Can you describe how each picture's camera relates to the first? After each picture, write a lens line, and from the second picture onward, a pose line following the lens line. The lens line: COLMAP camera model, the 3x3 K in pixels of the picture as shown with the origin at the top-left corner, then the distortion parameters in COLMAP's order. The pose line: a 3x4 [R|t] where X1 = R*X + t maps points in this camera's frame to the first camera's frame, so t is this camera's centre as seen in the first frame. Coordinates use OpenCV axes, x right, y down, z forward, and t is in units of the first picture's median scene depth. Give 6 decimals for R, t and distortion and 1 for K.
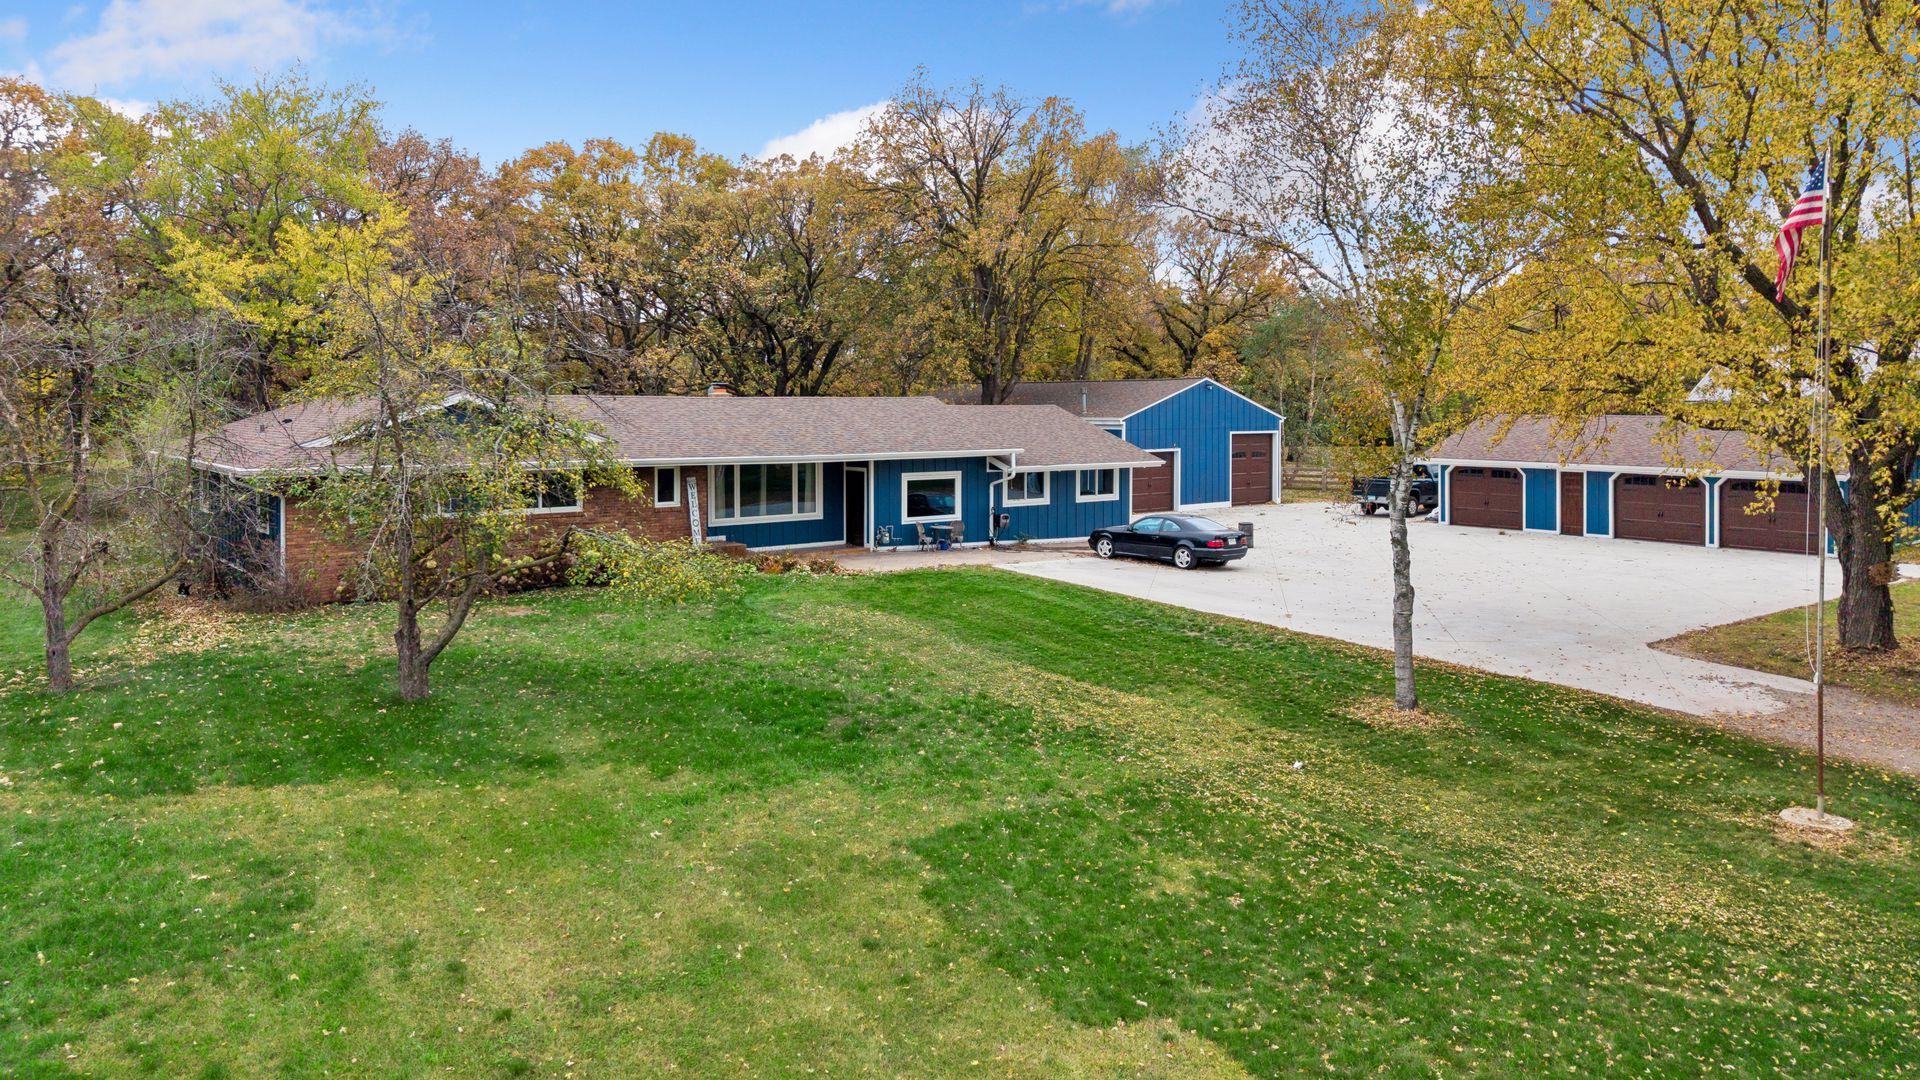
lens RADIAL K [[1318.3, 0, 970.6], [0, 1318.3, 478.7], [0, 0, 1]] dist [0.055716, -0.072278]
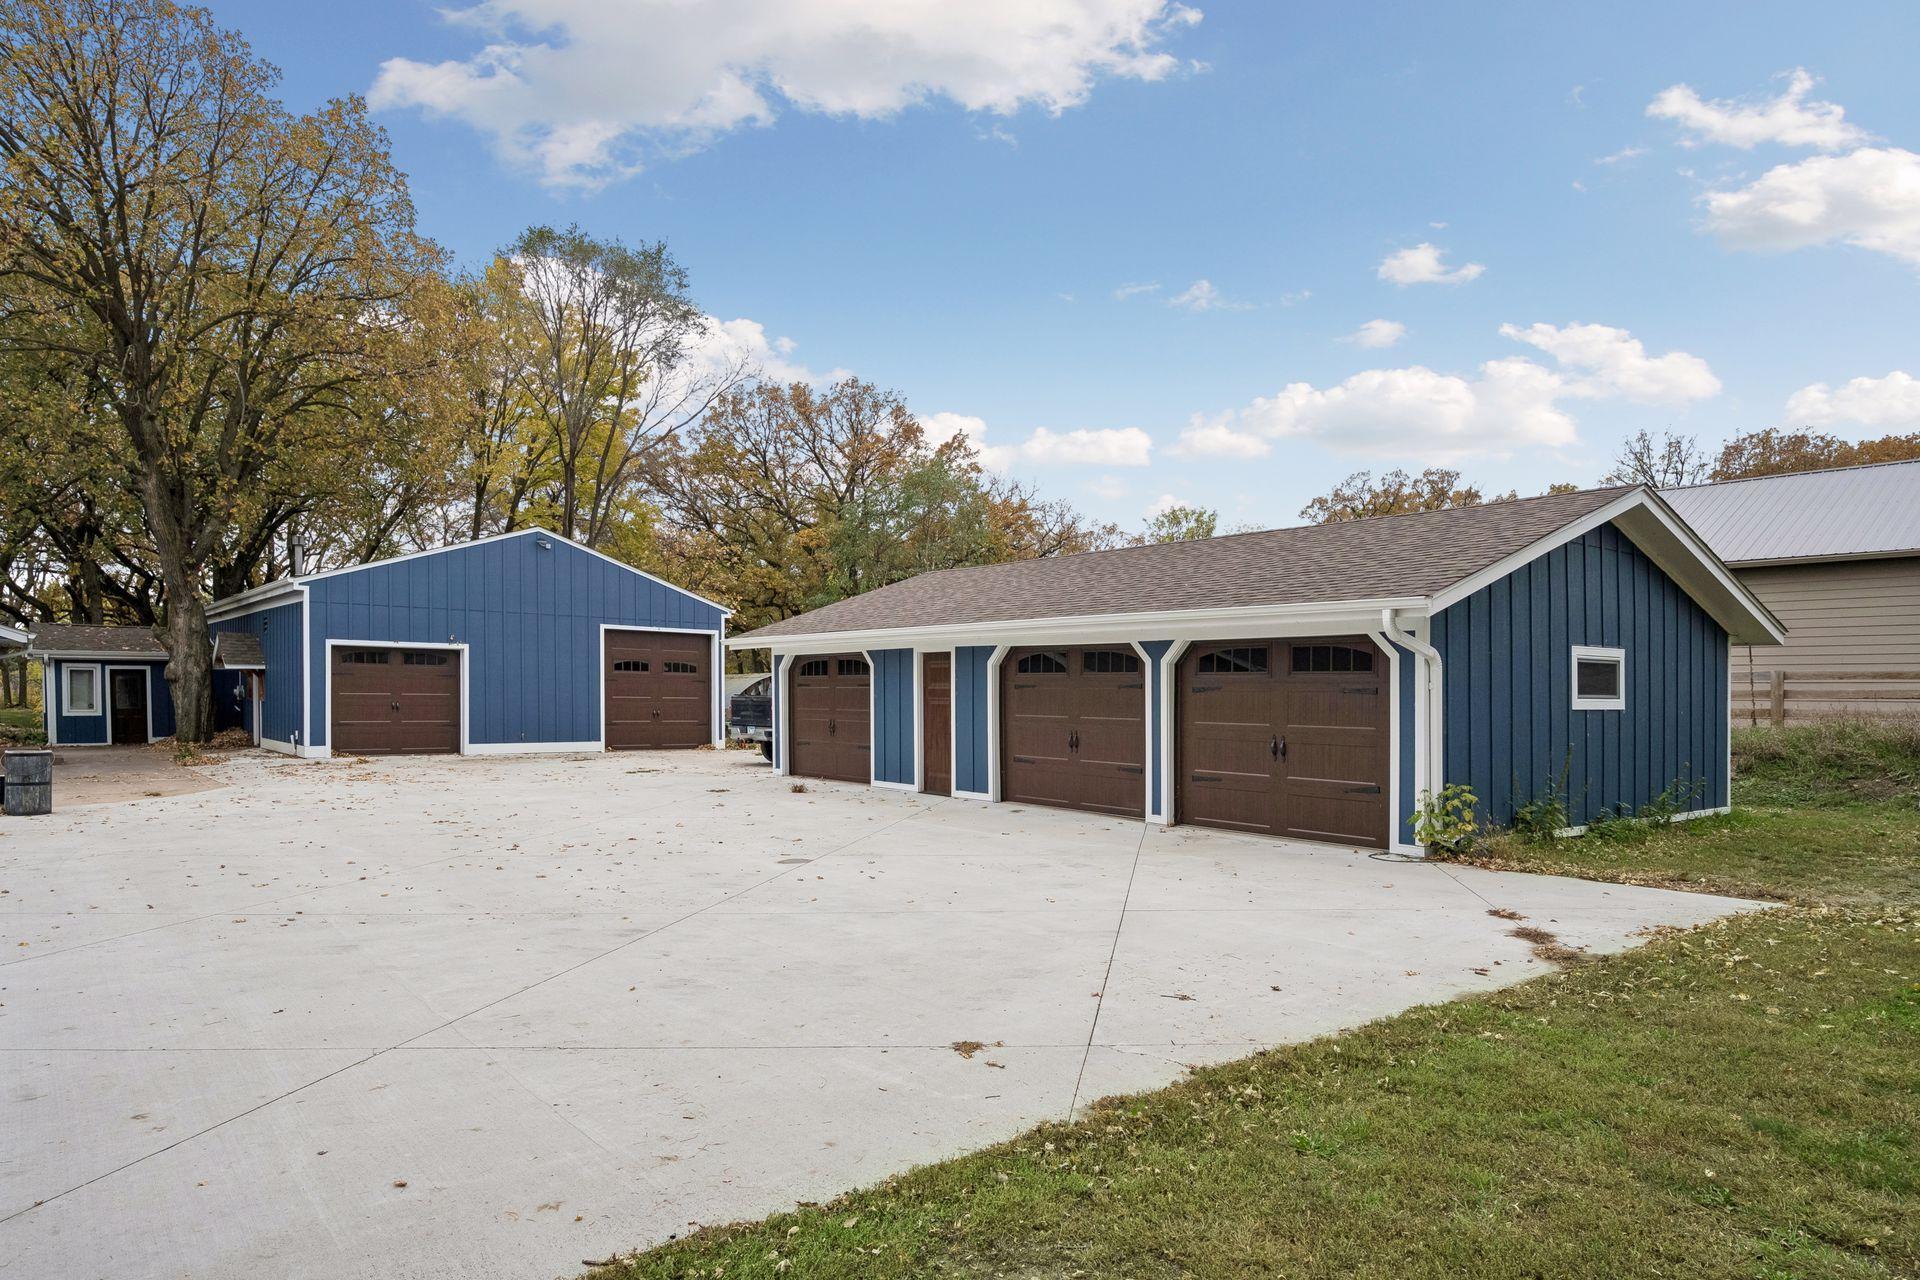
lens RADIAL K [[1175.0, 0, 977.9], [0, 1175.0, 723.4], [0, 0, 1]] dist [-0.008753, -0.001450]
pose [[0.999611, 0.013485, 0.024421, 0.505897], [-0.012633, 0.999318, -0.034692, 0.035464], [-0.024872, 0.034370, 0.999100, 0.676253]]
